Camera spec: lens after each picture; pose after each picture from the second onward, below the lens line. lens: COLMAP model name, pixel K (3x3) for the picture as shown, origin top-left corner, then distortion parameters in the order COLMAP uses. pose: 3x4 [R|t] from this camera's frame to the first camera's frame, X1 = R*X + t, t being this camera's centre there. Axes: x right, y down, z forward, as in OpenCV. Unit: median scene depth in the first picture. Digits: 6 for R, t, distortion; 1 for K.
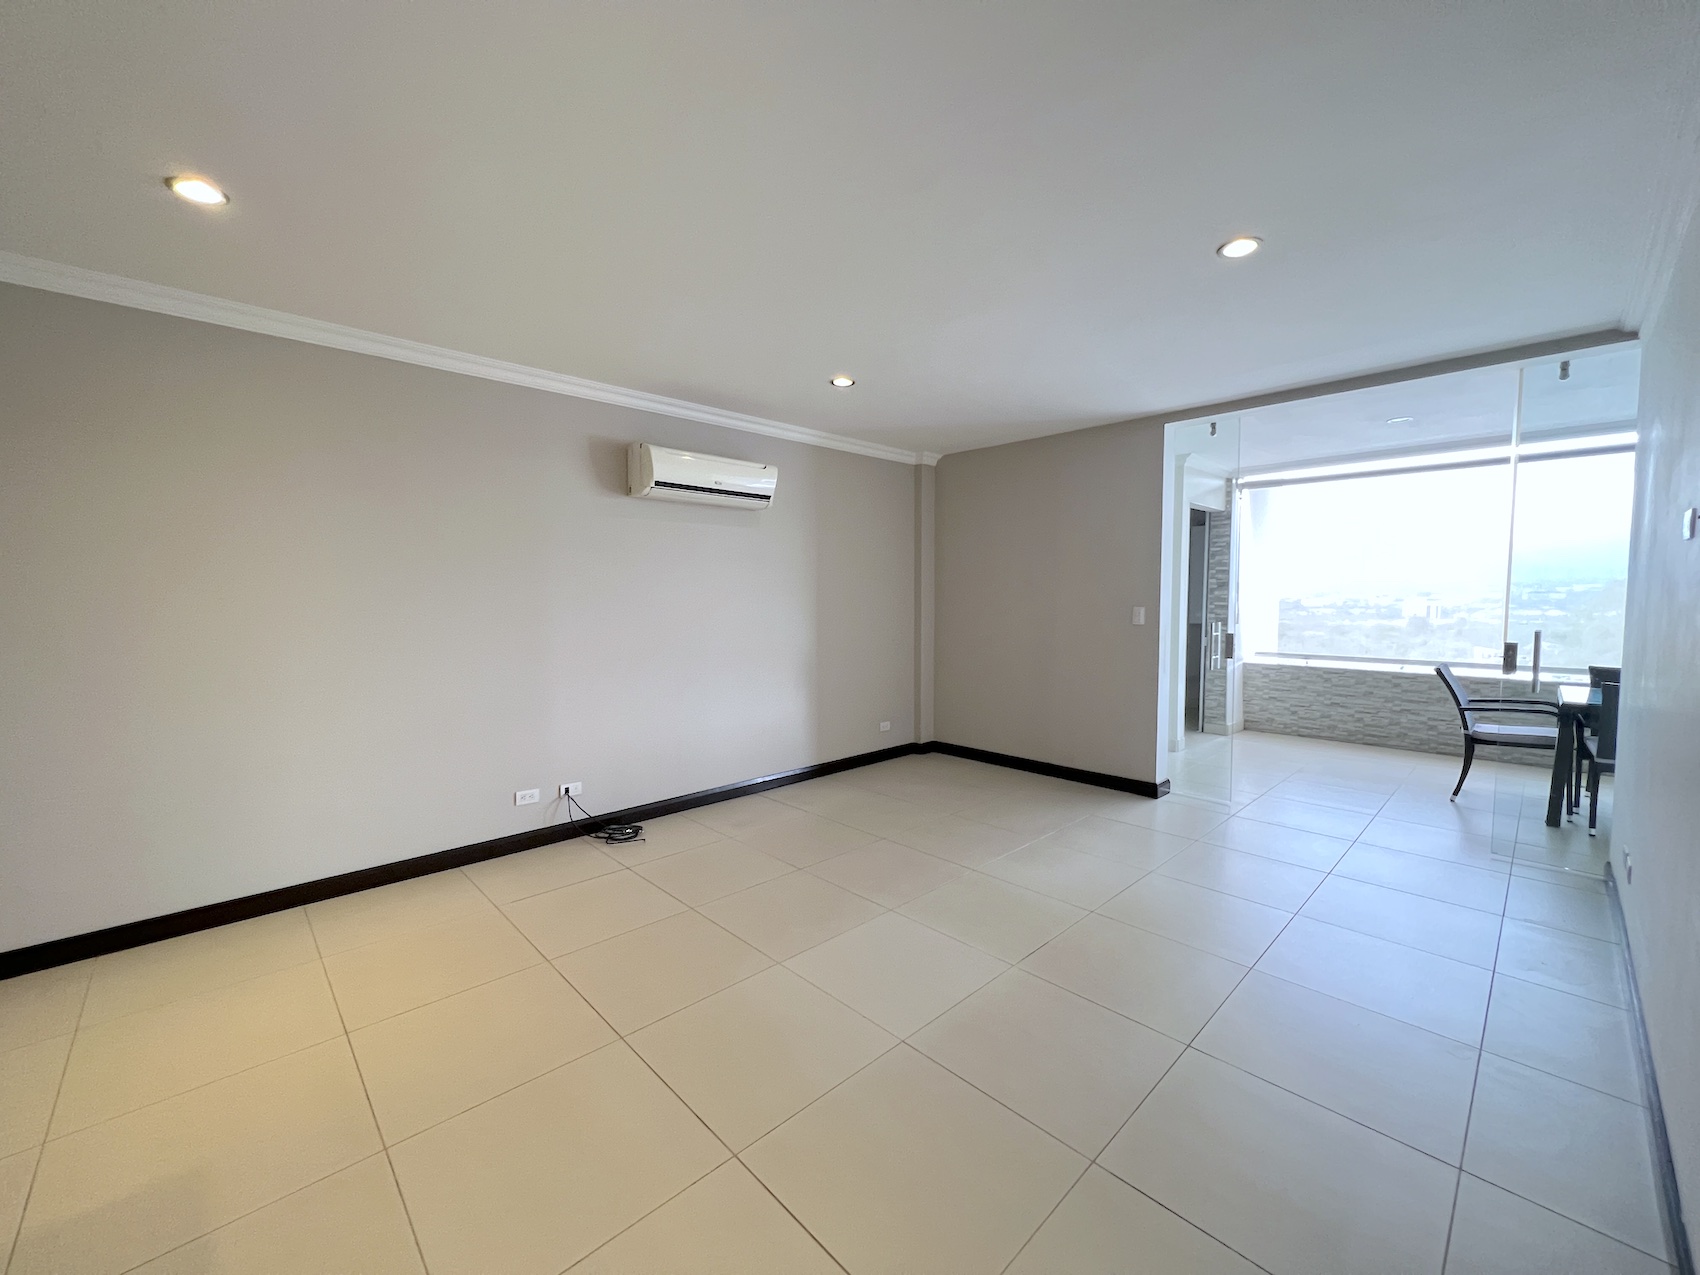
lens RADIAL K [[679.7, 0, 846.5], [0, 679.7, 635.2], [0, 0, 1]] dist [0.000753, -0.000103]
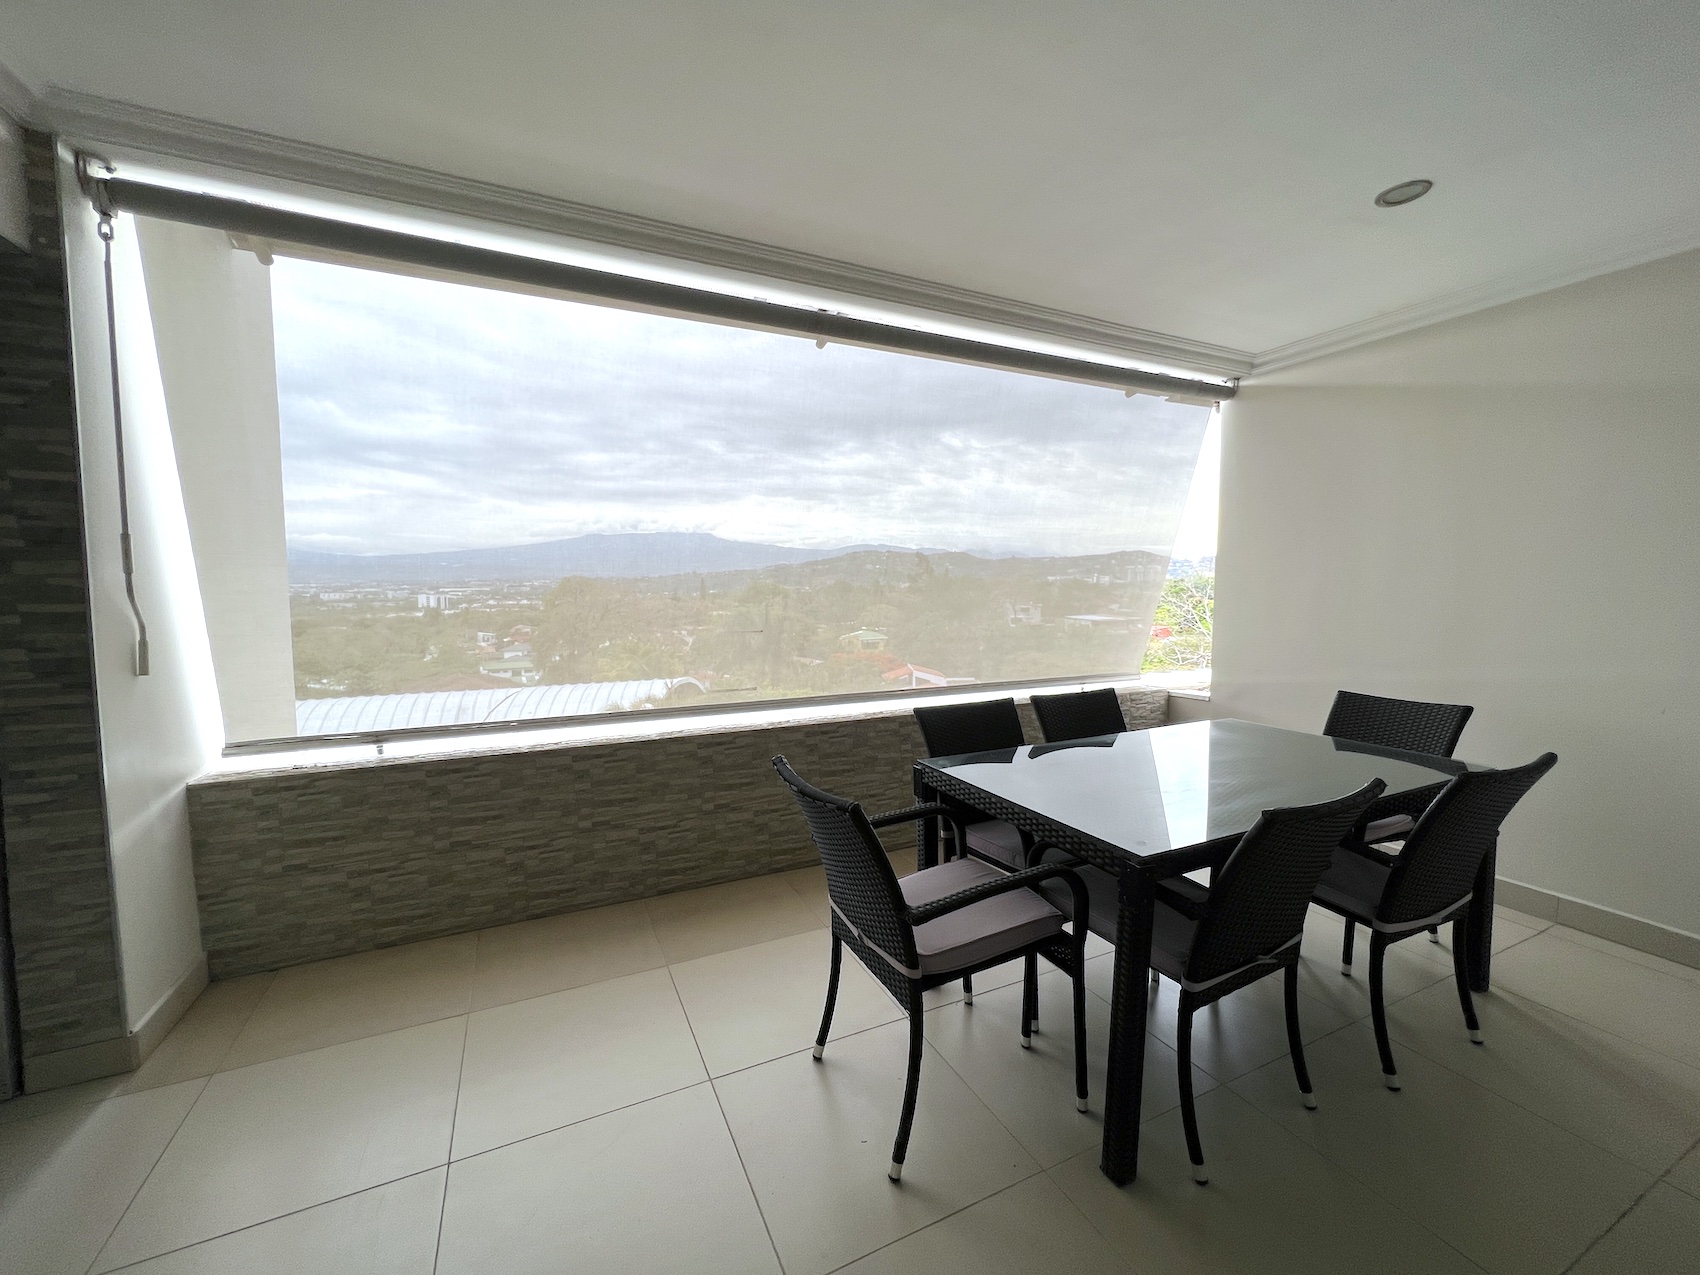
lens RADIAL K [[679.7, 0, 851.2], [0, 679.7, 632.2], [0, 0, 1]] dist [0.000753, -0.000103]
pose [[0.309960, -0.060780, 0.948805, 0.393568], [0.055263, 0.997419, 0.045841, -0.032289], [-0.949142, 0.038225, 0.312519, 0.617903]]
